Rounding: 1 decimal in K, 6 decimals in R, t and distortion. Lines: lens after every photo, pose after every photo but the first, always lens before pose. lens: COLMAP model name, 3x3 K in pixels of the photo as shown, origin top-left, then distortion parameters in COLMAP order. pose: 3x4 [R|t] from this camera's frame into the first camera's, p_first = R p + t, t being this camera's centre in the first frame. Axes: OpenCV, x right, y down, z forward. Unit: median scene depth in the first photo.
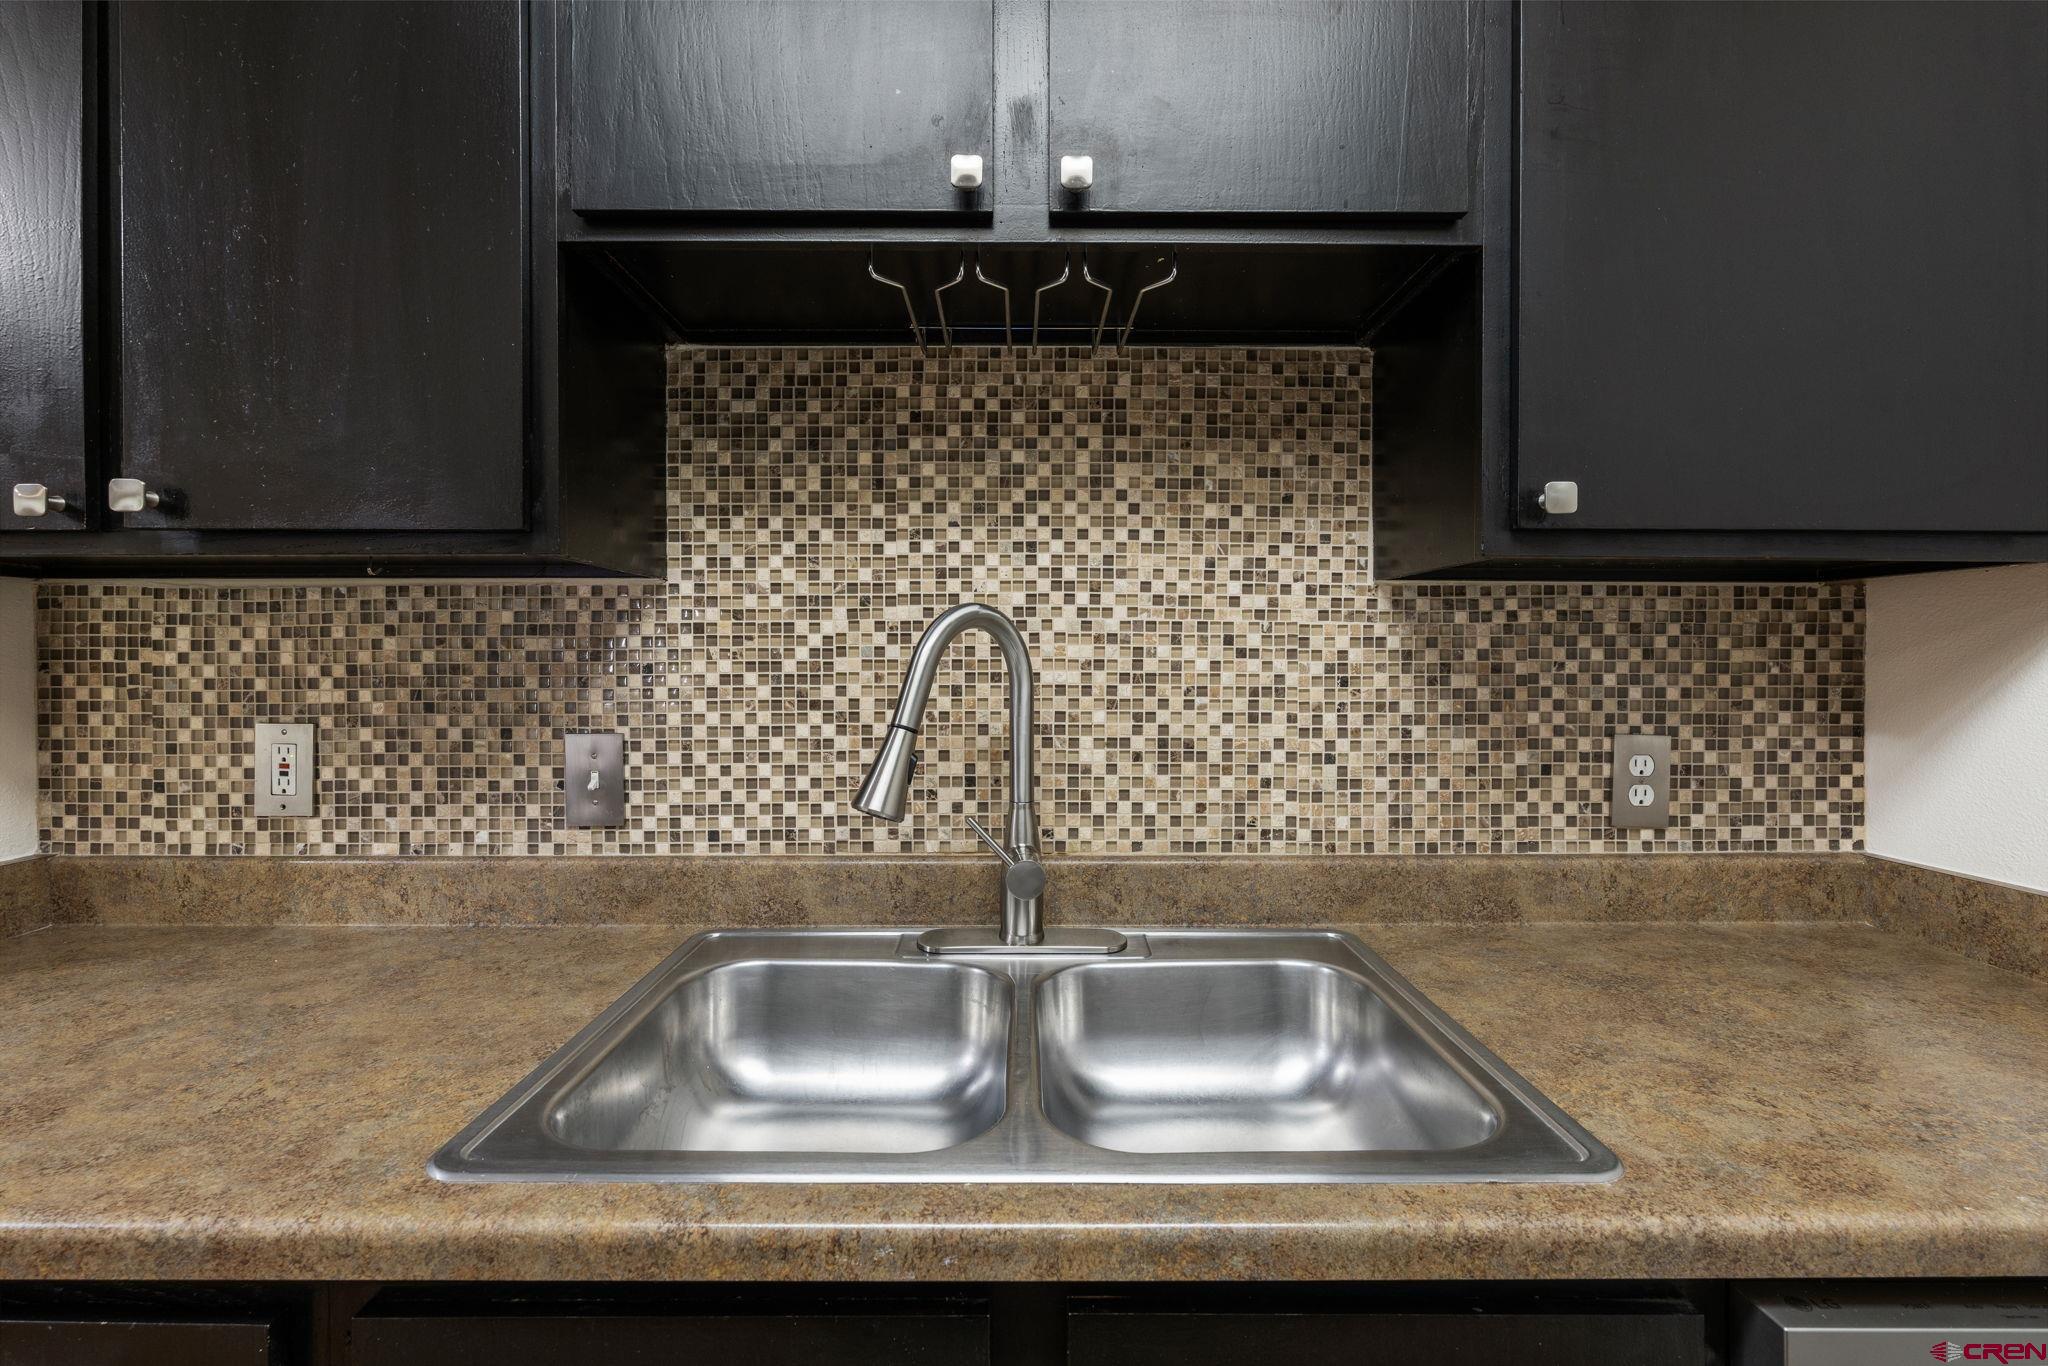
lens RADIAL K [[904.1, 0, 1002.3], [0, 904.1, 668.0], [0, 0, 1]] dist [-0.002985, 0.000649]
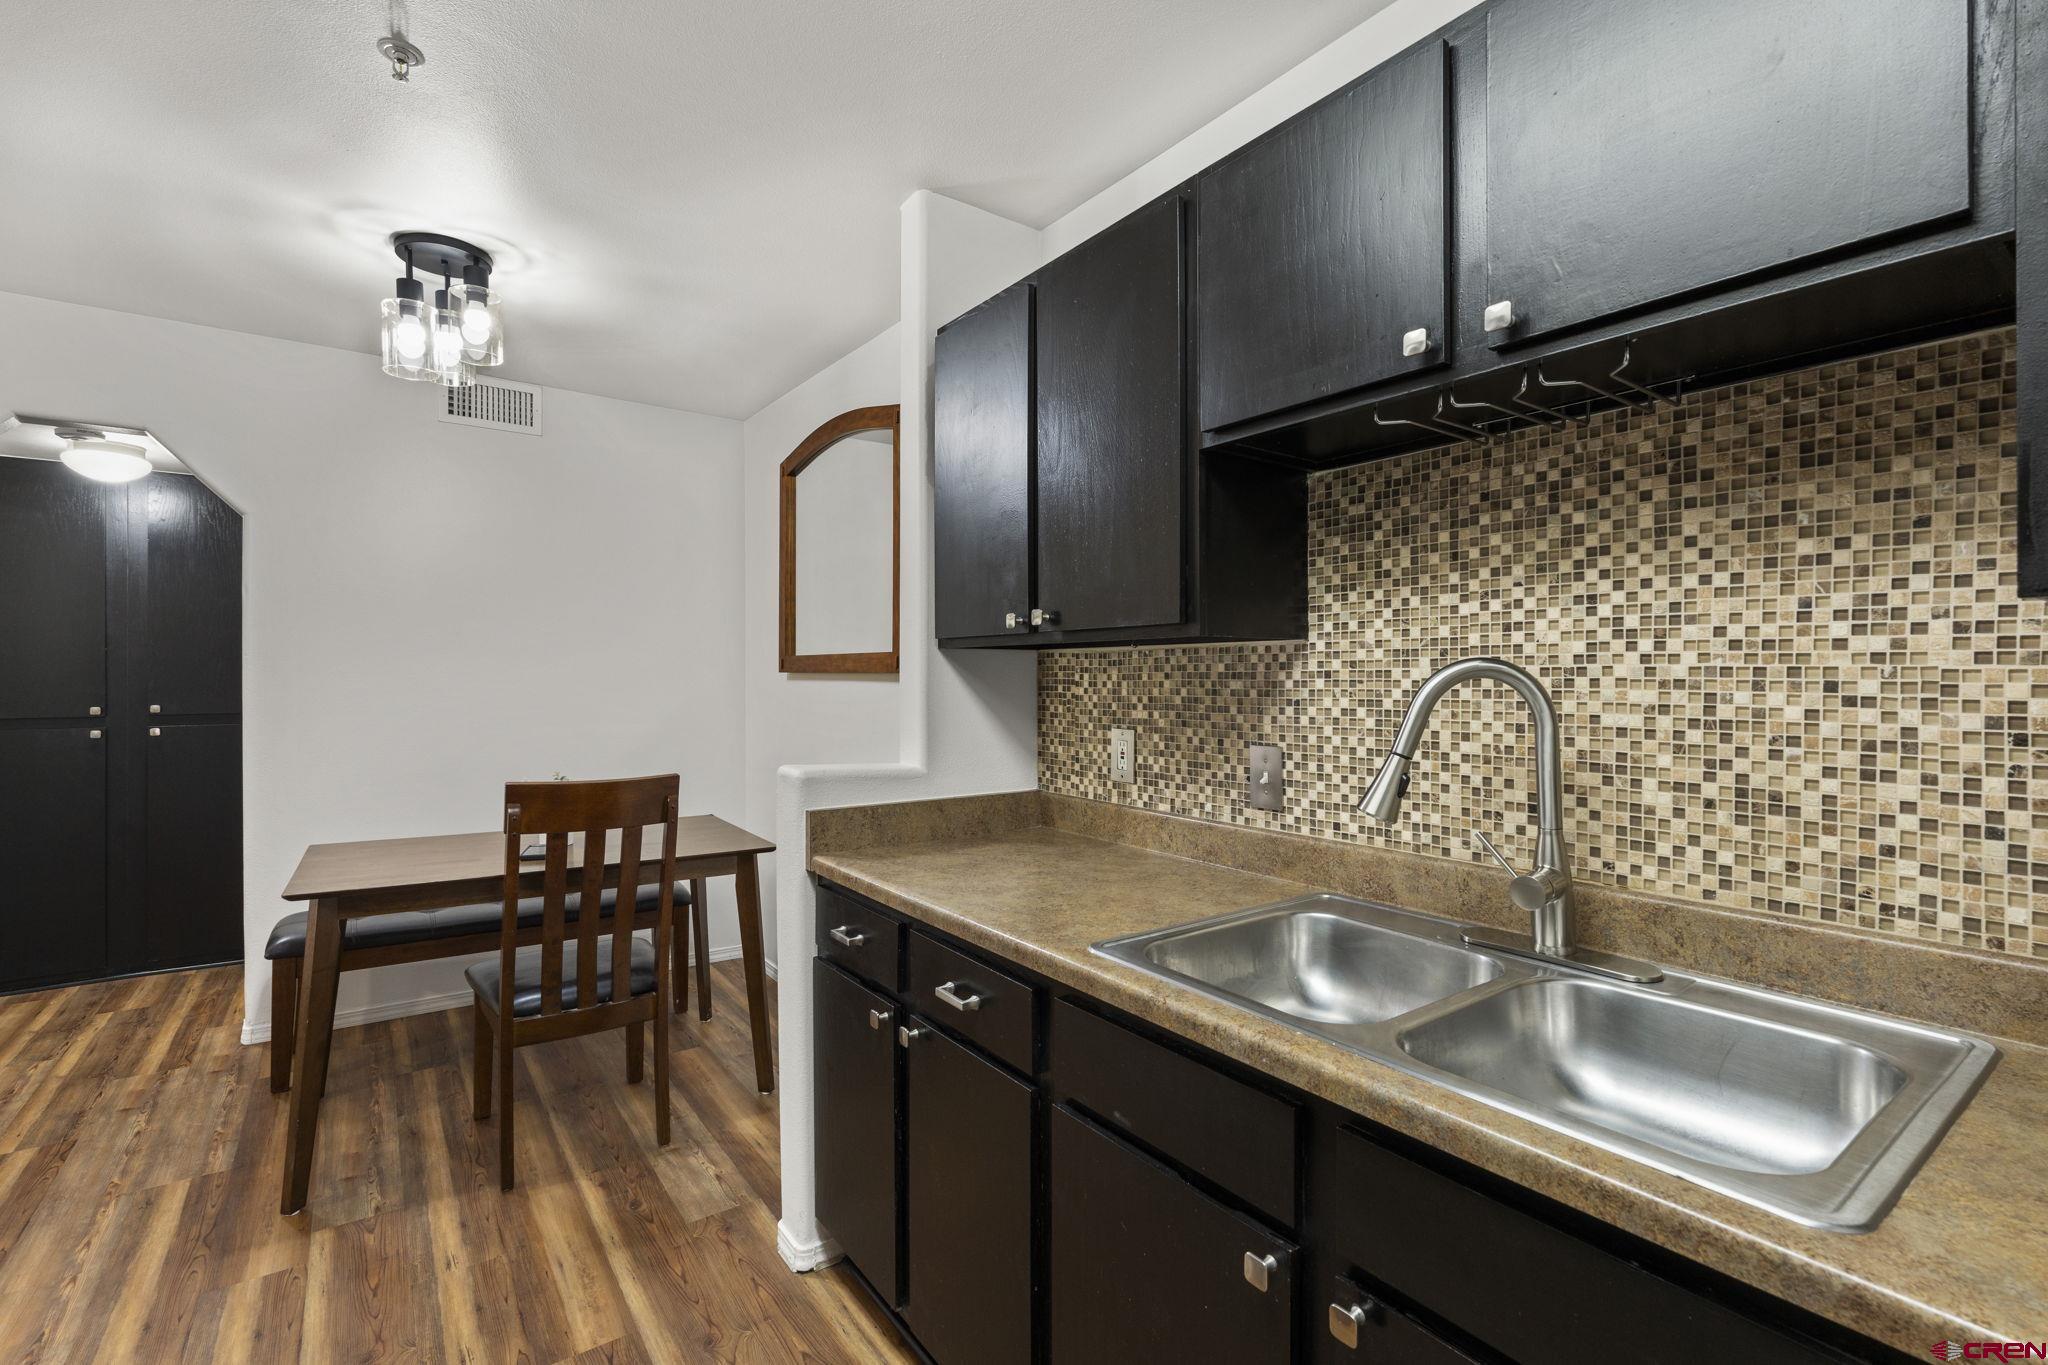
lens RADIAL K [[904.1, 0, 1024.1], [0, 904.1, 677.2], [0, 0, 1]] dist [-0.002985, 0.000649]
pose [[0.588830, 0.001417, -0.808255, 0.507645], [-0.005399, 0.999983, -0.002180, -0.034302], [0.808239, 0.005648, 0.588828, -0.188933]]
